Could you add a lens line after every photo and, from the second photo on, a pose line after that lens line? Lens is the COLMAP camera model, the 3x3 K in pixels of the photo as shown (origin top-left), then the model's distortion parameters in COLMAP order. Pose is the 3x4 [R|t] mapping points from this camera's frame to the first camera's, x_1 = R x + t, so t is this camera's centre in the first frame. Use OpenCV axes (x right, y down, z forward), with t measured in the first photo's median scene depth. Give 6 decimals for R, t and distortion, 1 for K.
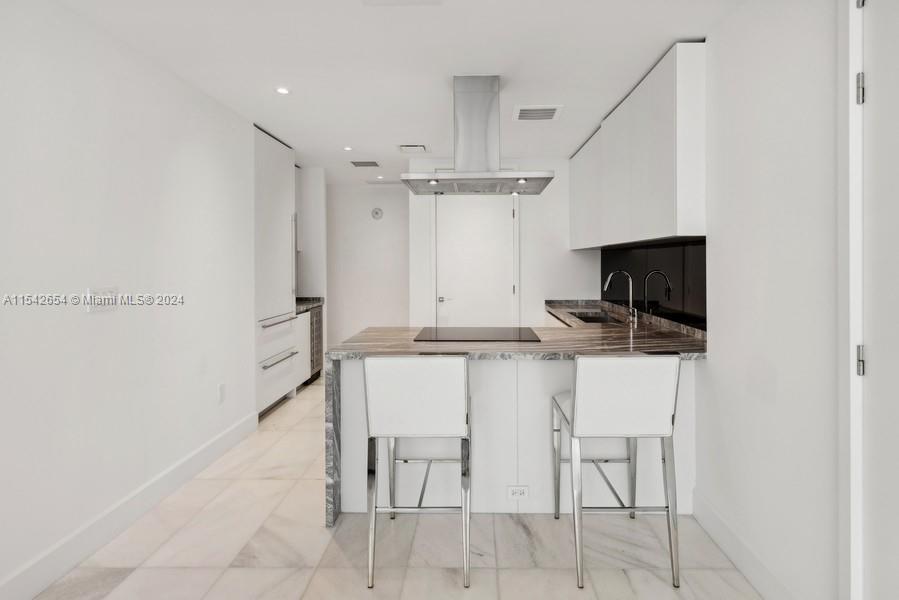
lens RADIAL K [[446.8, 0, 453.3], [0, 446.8, 274.5], [0, 0, 1]] dist [0.000264, 0.000136]
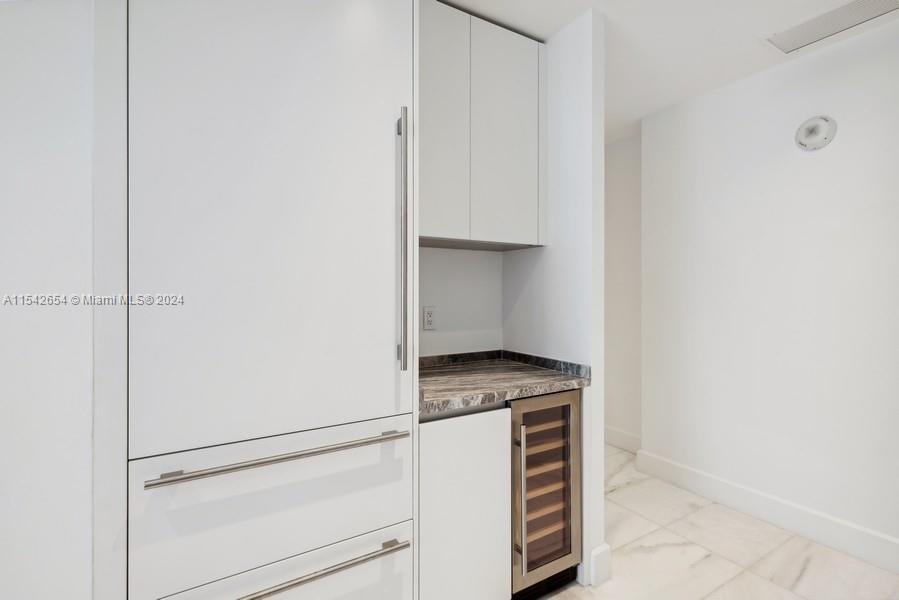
lens RADIAL K [[430.6, 0, 449.5], [0, 430.6, 300.0], [0, 0, 1]] dist [0.000984, 0.000210]
pose [[0.567194, 0.000241, -0.823585, -0.075322], [-0.013676, 0.999865, -0.009125, 0.002778], [0.823471, 0.016439, 0.567120, 0.792376]]
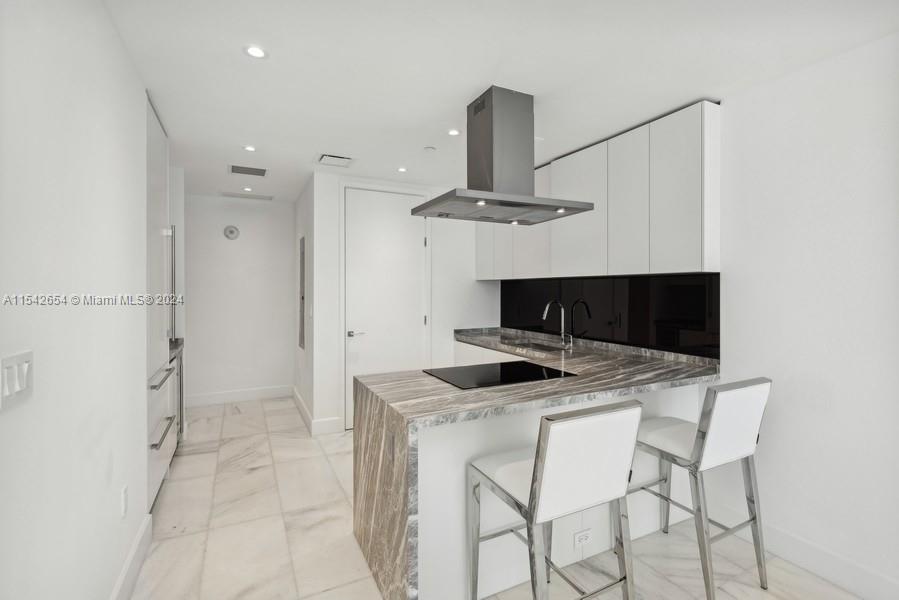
lens RADIAL K [[422.7, 0, 449.5], [0, 422.7, 300.0], [0, 0, 1]] dist [0.000105, -0.000230]
pose [[0.882337, -0.010133, 0.470508, -0.254893], [0.010585, 0.999943, 0.001686, -0.011396], [-0.470498, 0.003493, 0.882394, 0.162524]]
